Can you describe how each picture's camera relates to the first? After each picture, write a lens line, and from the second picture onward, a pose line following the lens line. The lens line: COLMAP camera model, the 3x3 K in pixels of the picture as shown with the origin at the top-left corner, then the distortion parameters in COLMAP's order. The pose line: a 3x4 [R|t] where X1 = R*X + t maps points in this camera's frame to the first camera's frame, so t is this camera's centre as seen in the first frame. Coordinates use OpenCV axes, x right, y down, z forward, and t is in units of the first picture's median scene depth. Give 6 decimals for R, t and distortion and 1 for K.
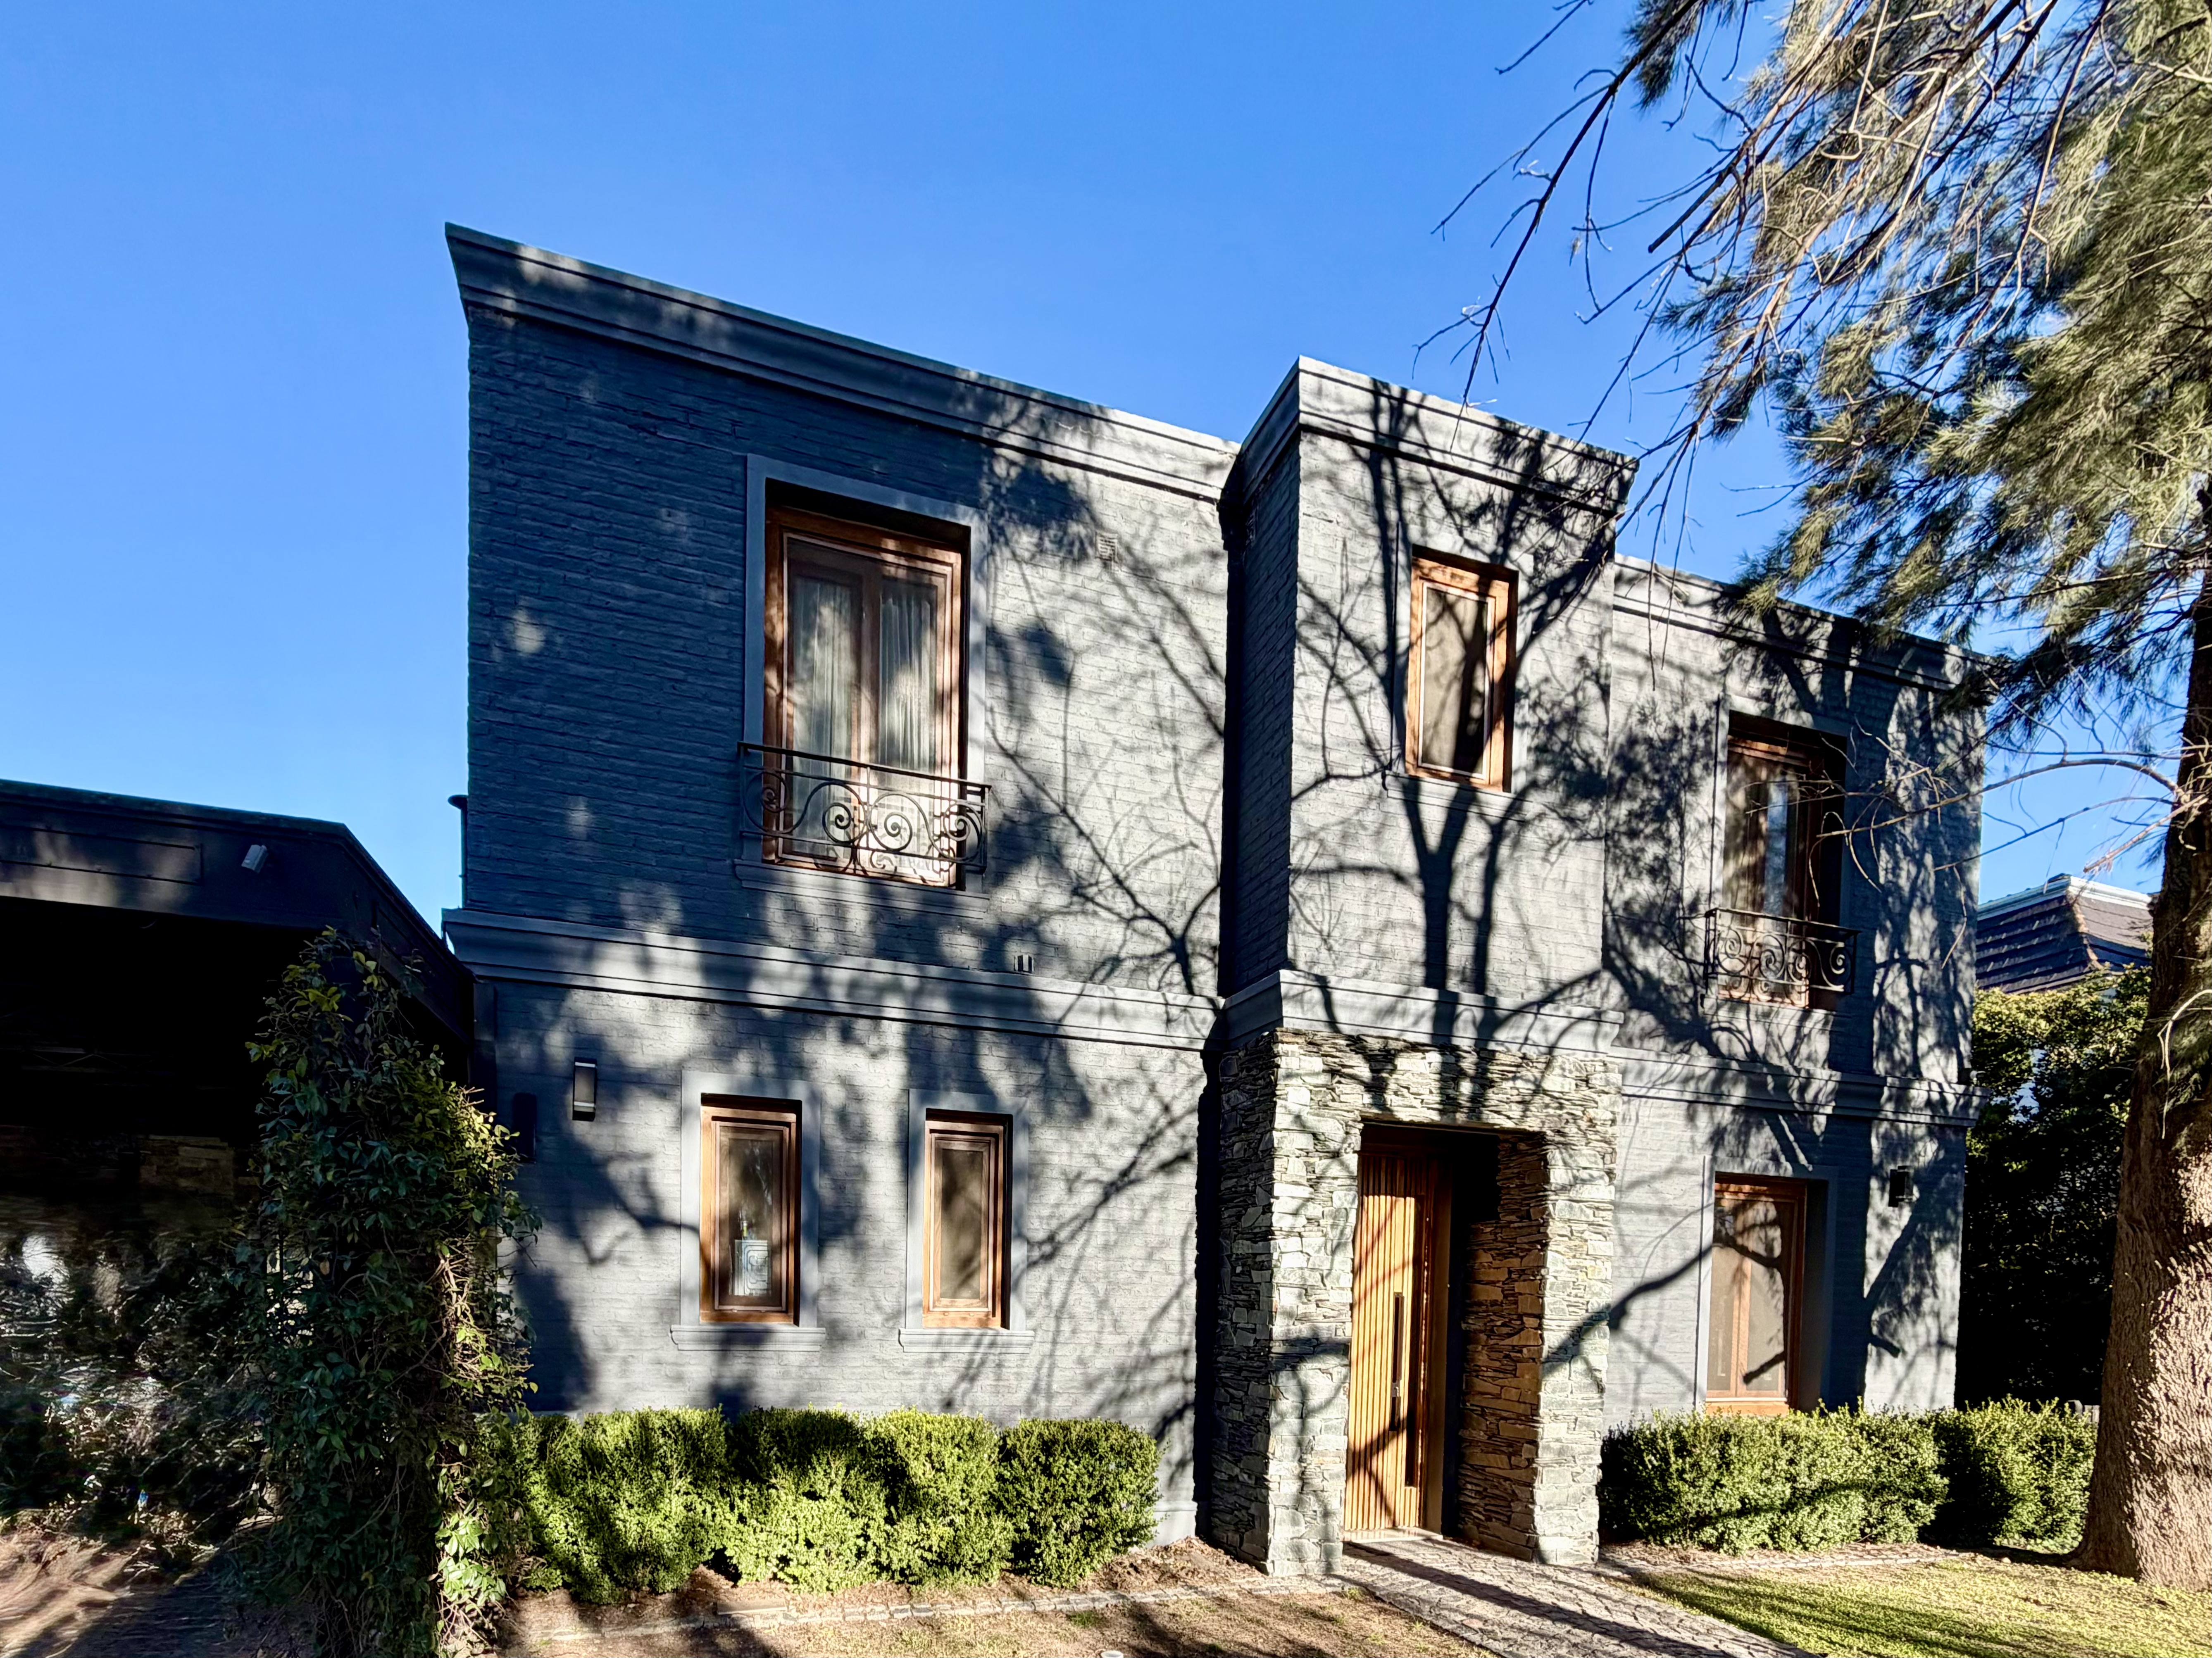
lens RADIAL K [[882.7, 0, 1101.0], [0, 882.7, 820.2], [0, 0, 1]] dist [-0.000643, 0.000285]
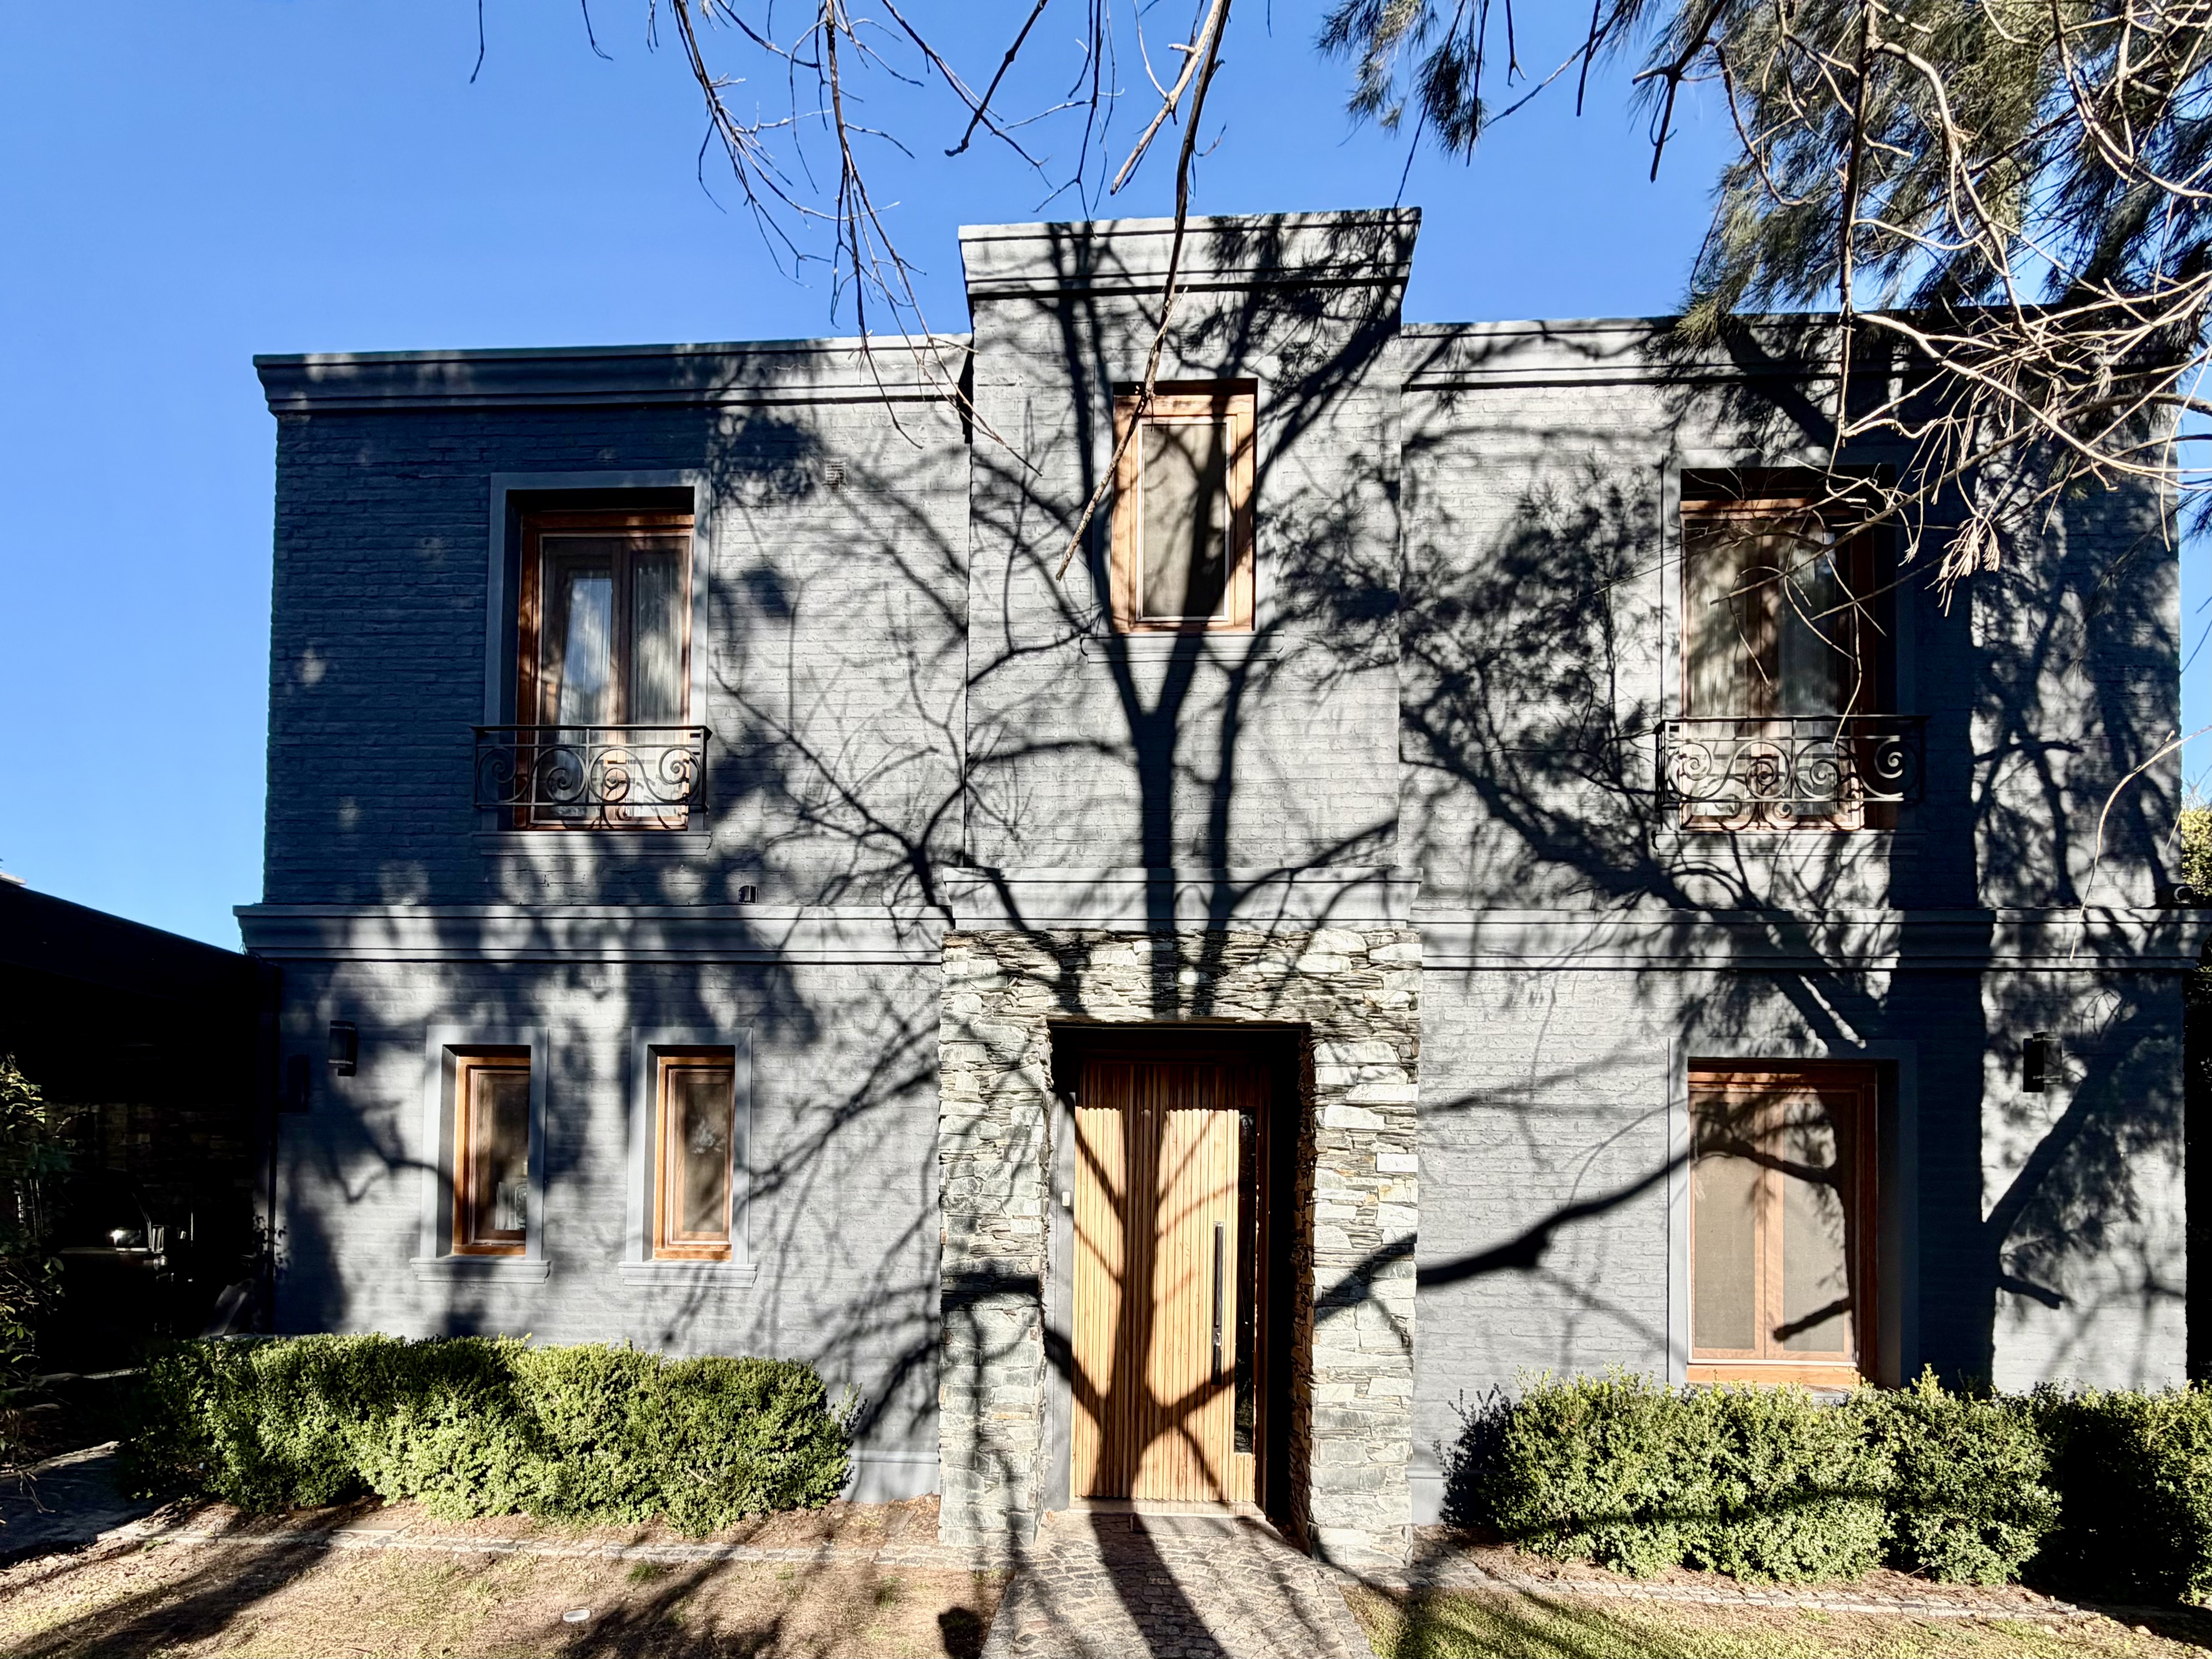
lens RADIAL K [[854.6, 0, 1106.0], [0, 854.6, 735.3], [0, 0, 1]] dist [0.000471, -0.000206]
pose [[0.944605, -0.168712, -0.281528, 0.528913], [0.160690, 0.985660, -0.051517, 0.087498], [0.286182, 0.003424, 0.958169, 0.156917]]
